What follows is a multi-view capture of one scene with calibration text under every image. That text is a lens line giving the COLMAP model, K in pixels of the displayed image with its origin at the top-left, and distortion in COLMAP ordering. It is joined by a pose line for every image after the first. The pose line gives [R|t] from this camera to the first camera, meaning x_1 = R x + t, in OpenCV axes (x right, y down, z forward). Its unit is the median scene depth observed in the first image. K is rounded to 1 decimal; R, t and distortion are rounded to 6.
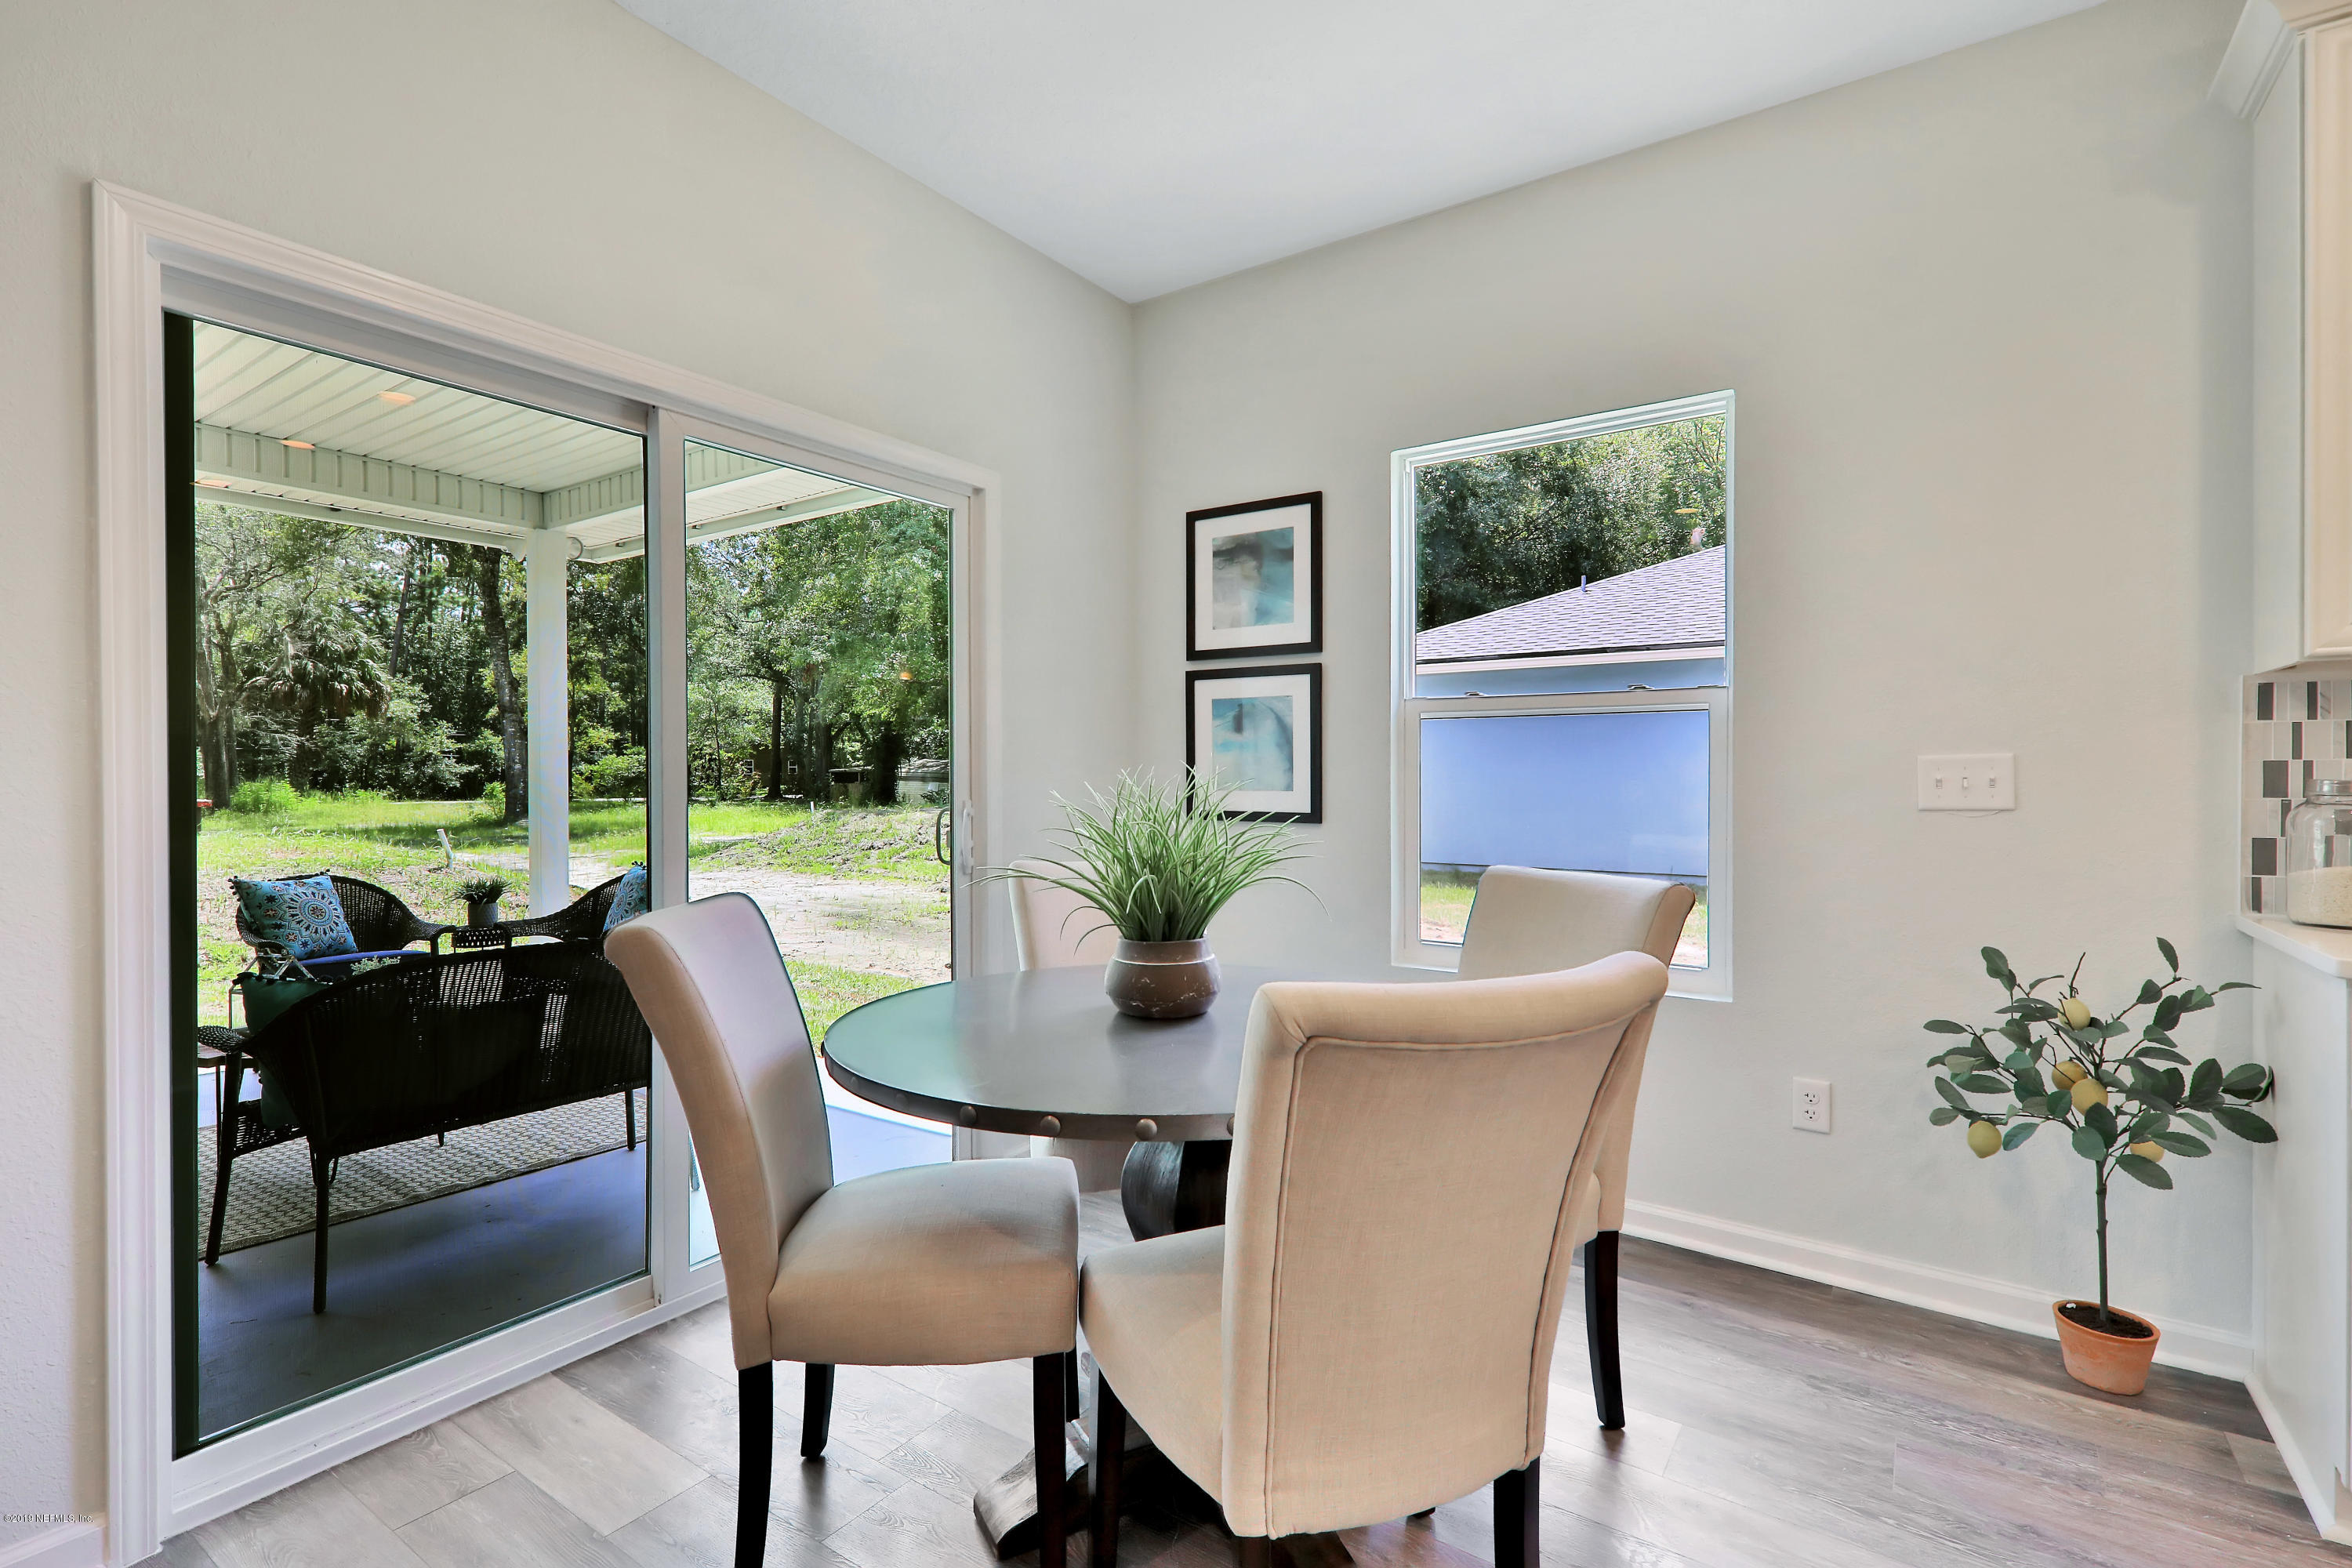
lens RADIAL K [[1082.6, 0, 1175.8], [0, 1082.6, 777.2], [0, 0, 1]] dist [0.001496, 0.000161]
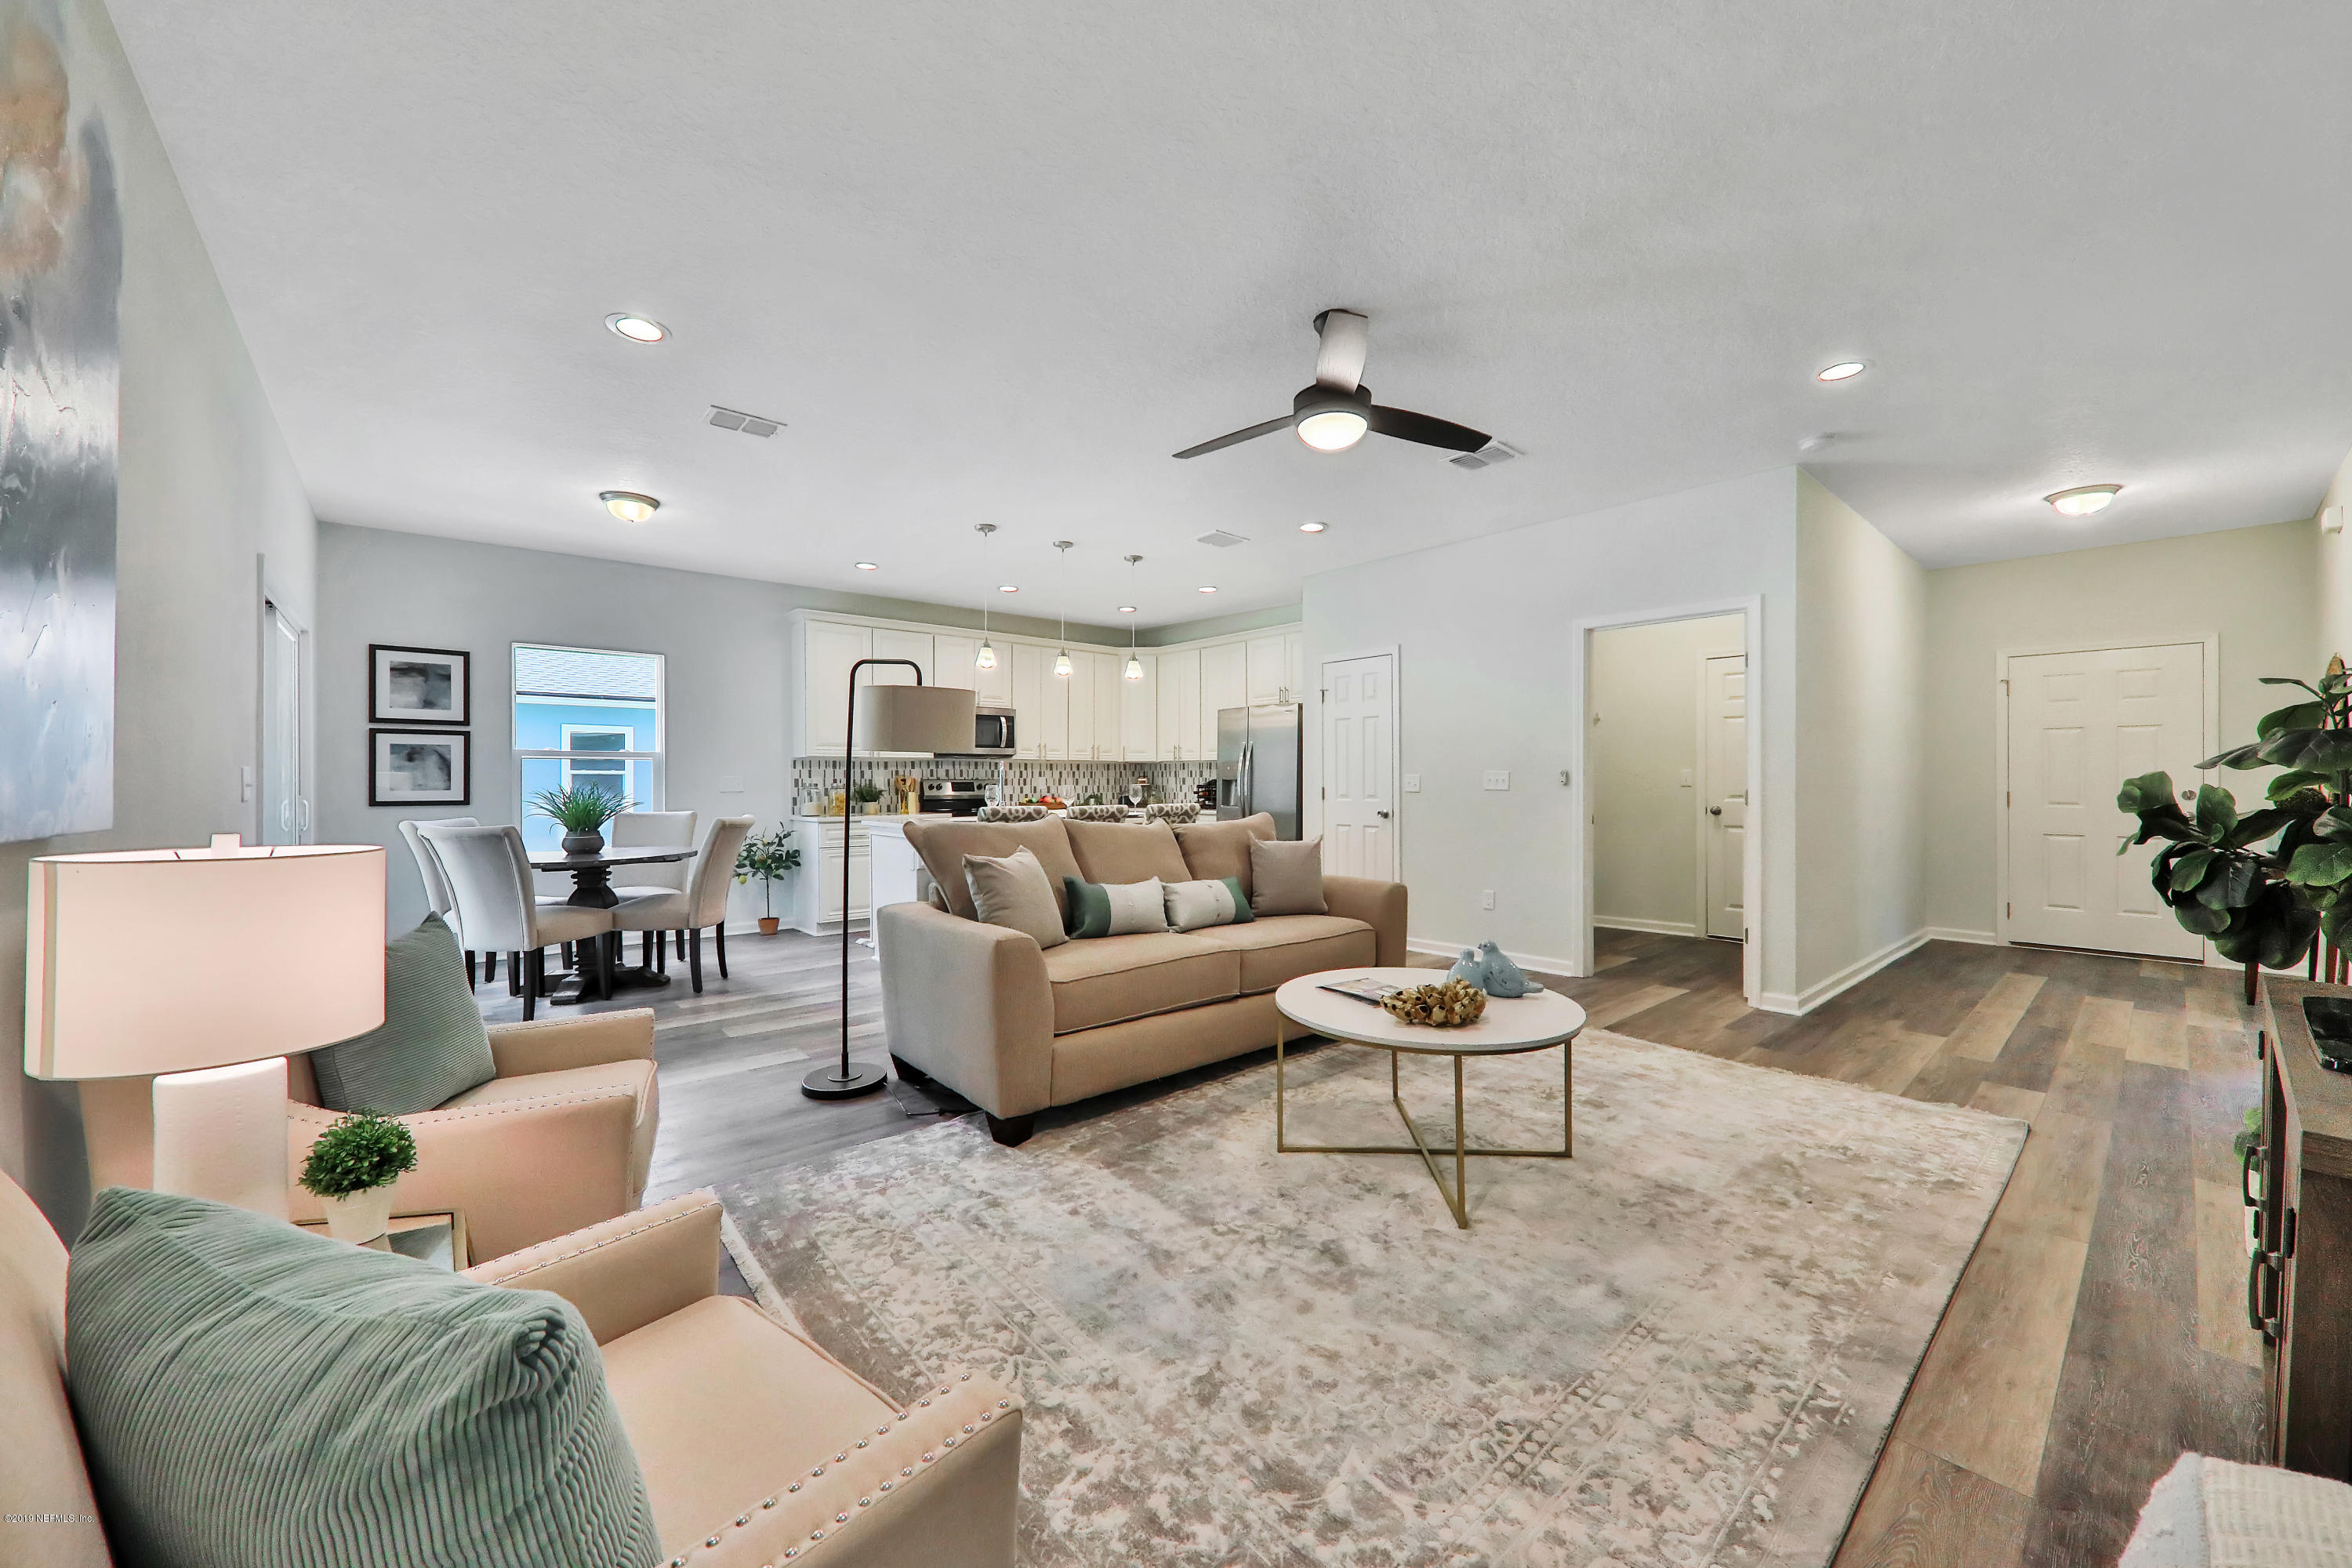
lens RADIAL K [[856.9, 0, 1171.8], [0, 856.9, 780.1], [0, 0, 1]] dist [0.000743, -0.000027]
pose [[0.262712, -0.000929, 0.964874, -1.110787], [0.004302, 0.999991, -0.000208, -0.000326], [-0.964865, 0.004205, 0.262714, -0.777948]]
